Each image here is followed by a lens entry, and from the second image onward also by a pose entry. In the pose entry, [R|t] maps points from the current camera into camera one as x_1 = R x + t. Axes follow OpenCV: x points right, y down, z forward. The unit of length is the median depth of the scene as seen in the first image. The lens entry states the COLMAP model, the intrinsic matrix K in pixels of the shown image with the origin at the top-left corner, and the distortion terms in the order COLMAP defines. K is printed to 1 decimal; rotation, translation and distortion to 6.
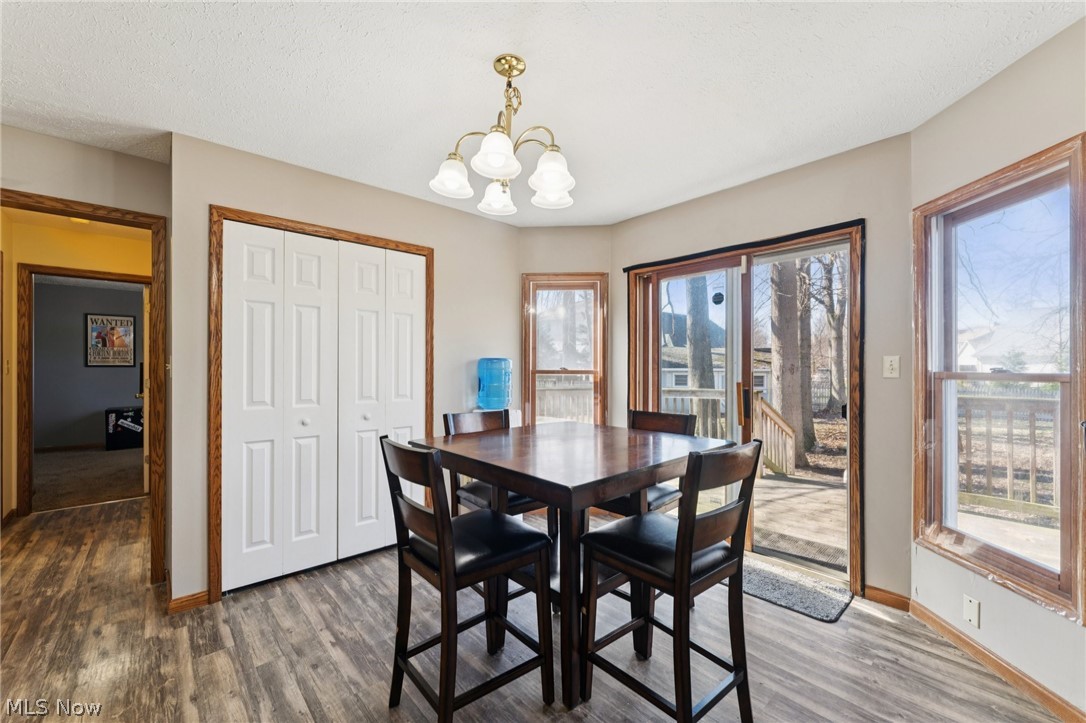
lens RADIAL K [[436.1, 0, 537.2], [0, 436.1, 364.0], [0, 0, 1]] dist [-0.003801, -0.000038]
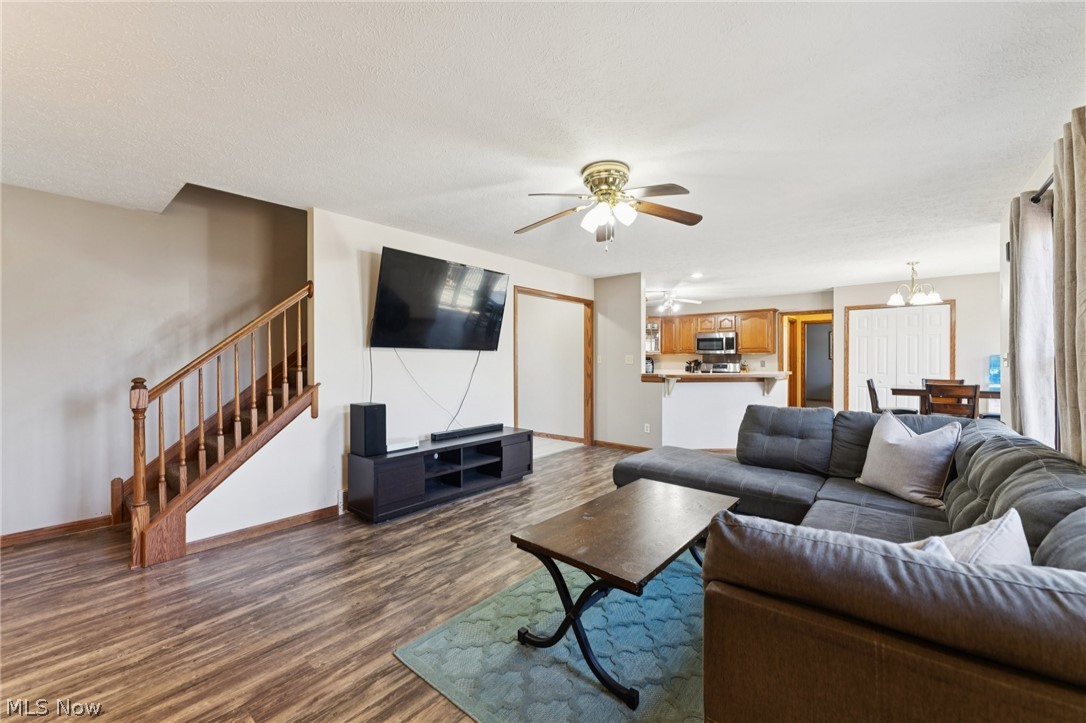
lens RADIAL K [[436.1, 0, 537.6], [0, 436.1, 360.4], [0, 0, 1]] dist [-0.003801, -0.000038]
pose [[0.130660, 0.004884, -0.991415, 1.829881], [0.009284, 0.999938, 0.006149, -0.025242], [0.991384, -0.010008, 0.130606, -1.412250]]
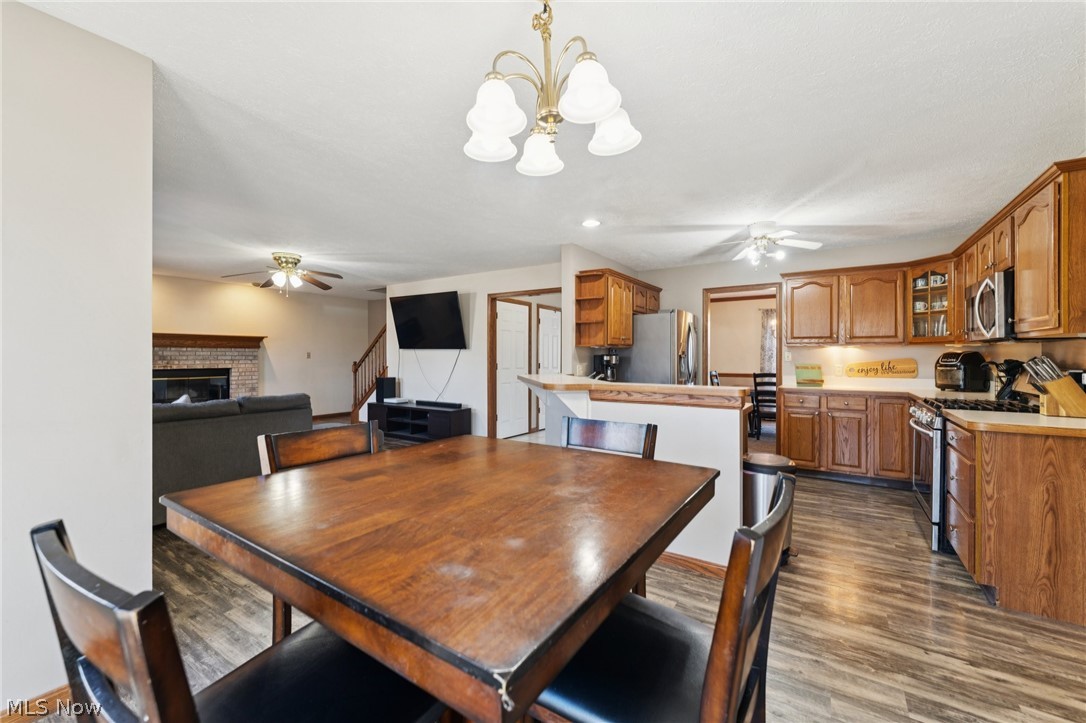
lens RADIAL K [[436.1, 0, 544.1], [0, 436.1, 357.9], [0, 0, 1]] dist [-0.003801, -0.000038]
pose [[-0.966230, -0.001255, -0.257679, 0.098364], [0.000483, 0.999978, -0.006682, 0.012043], [0.257681, -0.006580, -0.966208, 1.233535]]
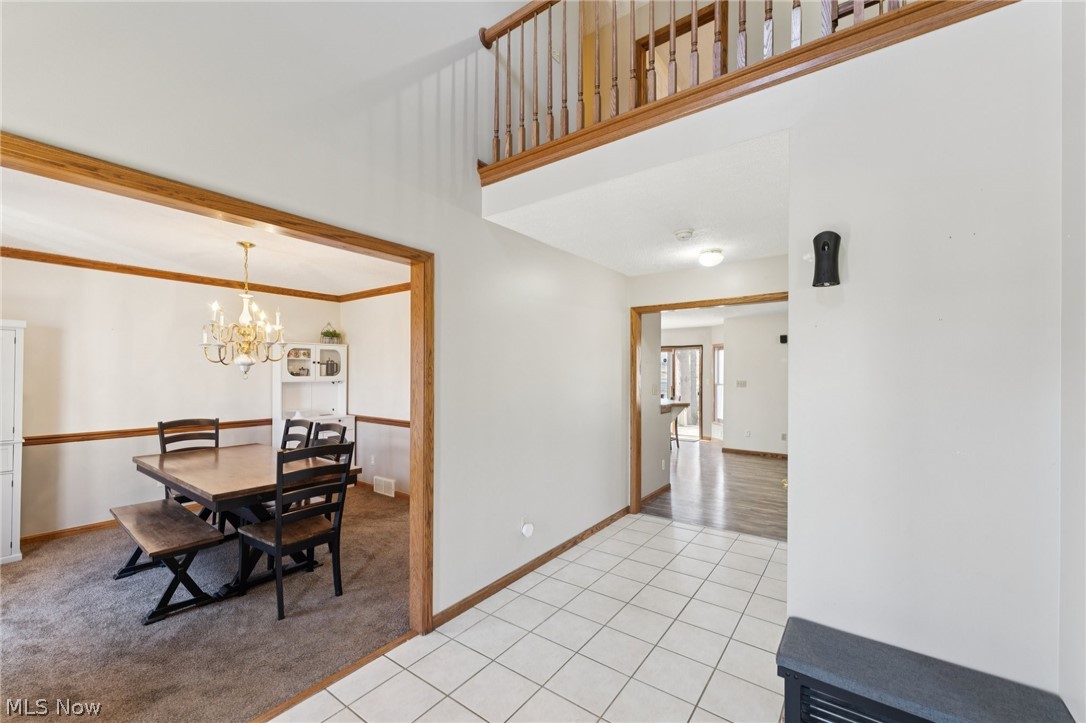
lens RADIAL K [[436.1, 0, 539.6], [0, 436.1, 371.4], [0, 0, 1]] dist [-0.003801, -0.000038]
pose [[0.978552, 0.001030, 0.205999, -1.469028], [-0.002429, 0.999976, 0.006538, -0.106524], [-0.205987, -0.006898, 0.978530, -2.497797]]
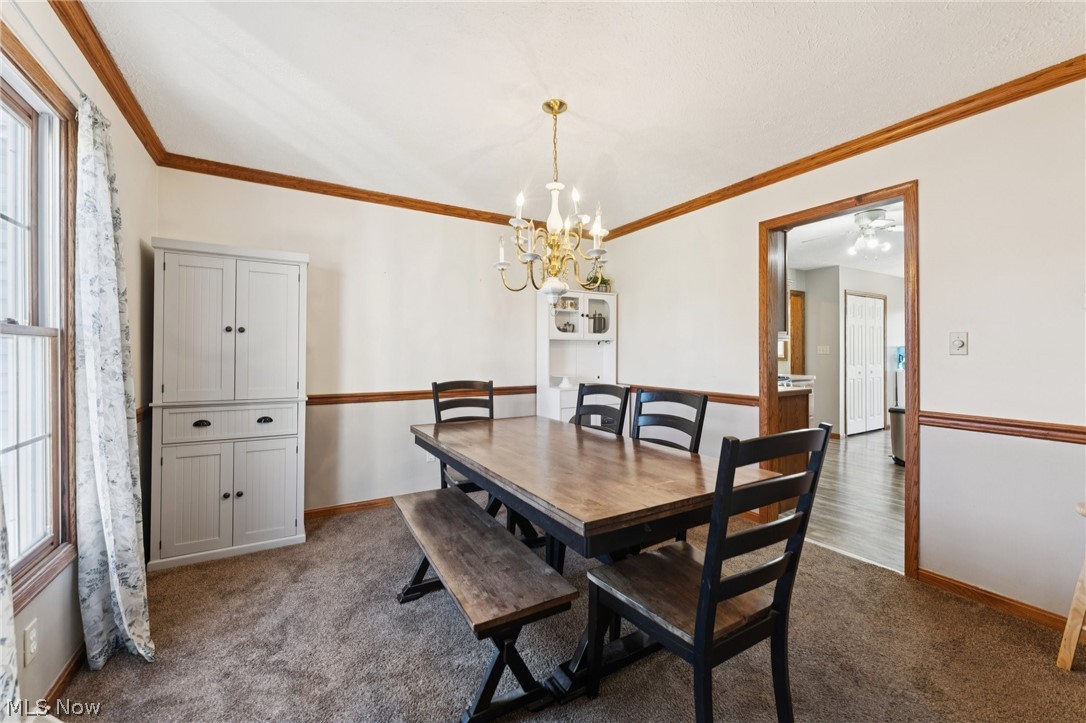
lens RADIAL K [[436.1, 0, 545.2], [0, 436.1, 351.1], [0, 0, 1]] dist [-0.003801, -0.000038]
pose [[0.983285, -0.003658, -0.182038, -1.953212], [0.004302, 0.999986, 0.003145, -0.001794], [0.182024, -0.003876, 0.983286, -1.839082]]
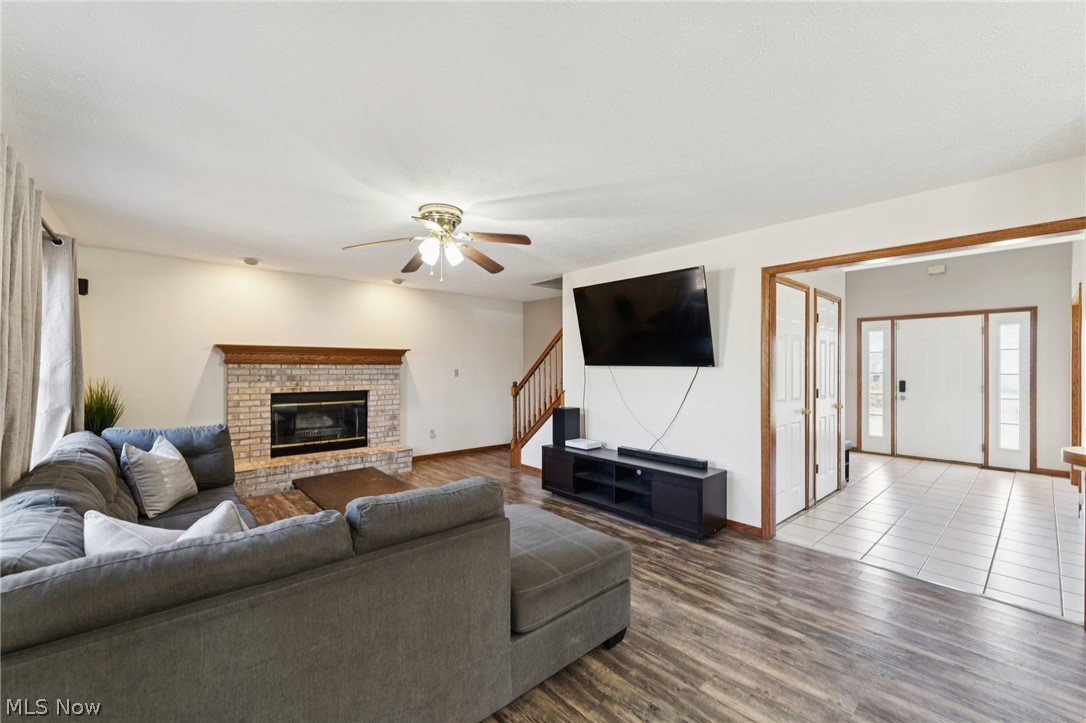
lens RADIAL K [[436.1, 0, 542.6], [0, 436.1, 371.6], [0, 0, 1]] dist [-0.003801, -0.000038]
pose [[-0.999972, -0.002106, 0.007134, 0.452707], [-0.002110, 0.999998, -0.000444, -0.038565], [-0.007133, -0.000459, -0.999974, 0.140618]]
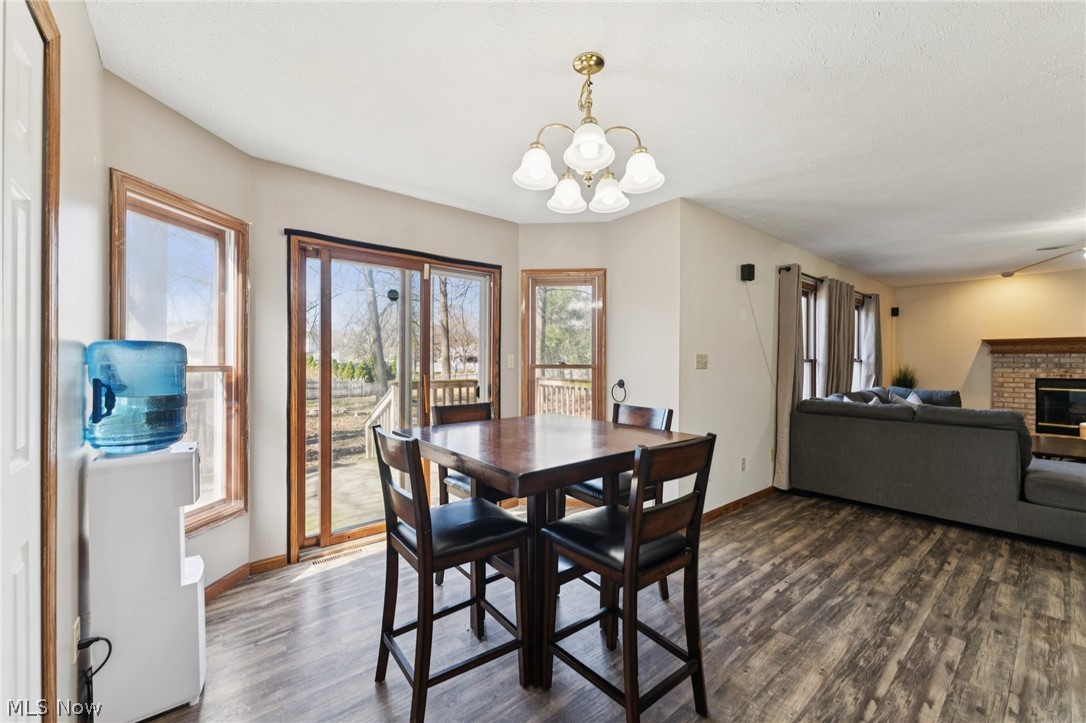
lens RADIAL K [[436.1, 0, 537.9], [0, 436.1, 360.9], [0, 0, 1]] dist [-0.003801, -0.000038]
pose [[0.041951, 0.001953, 0.999118, -0.756064], [-0.011808, 0.999929, -0.001459, 0.004685], [-0.999050, -0.011736, 0.041971, 0.759619]]
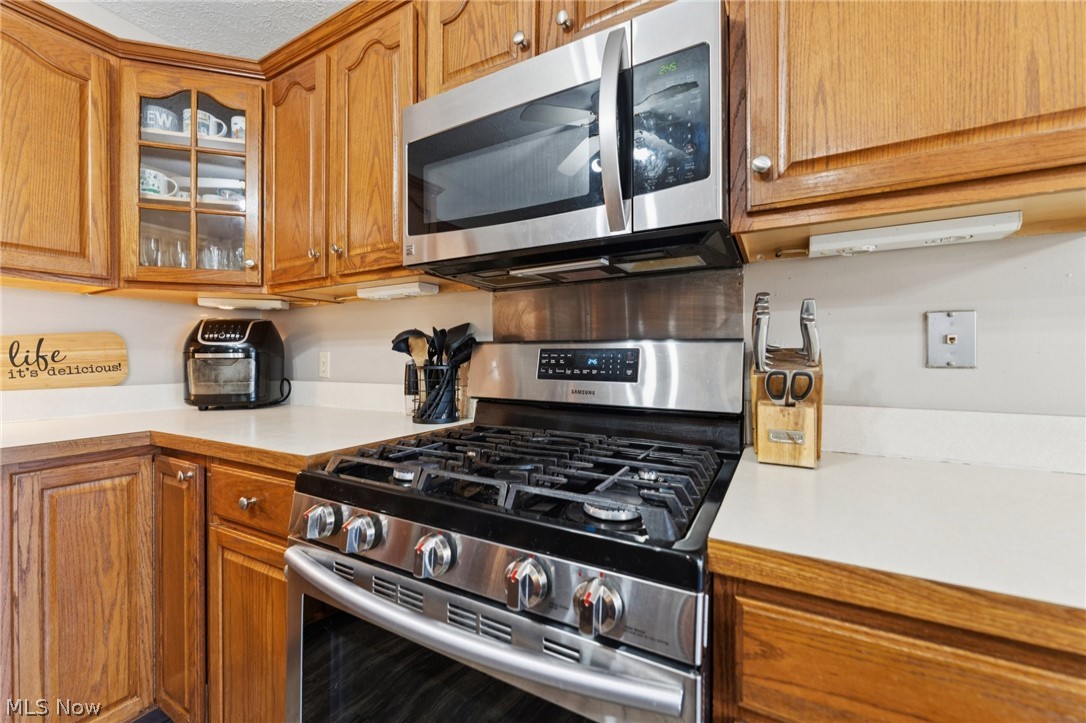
lens RADIAL K [[436.1, 0, 545.2], [0, 436.1, 357.8], [0, 0, 1]] dist [-0.003801, -0.000038]
pose [[0.335796, 0.000175, -0.941935, -0.991196], [0.008254, 0.999961, 0.003129, 0.045761], [0.941898, -0.008825, 0.335782, 0.288135]]
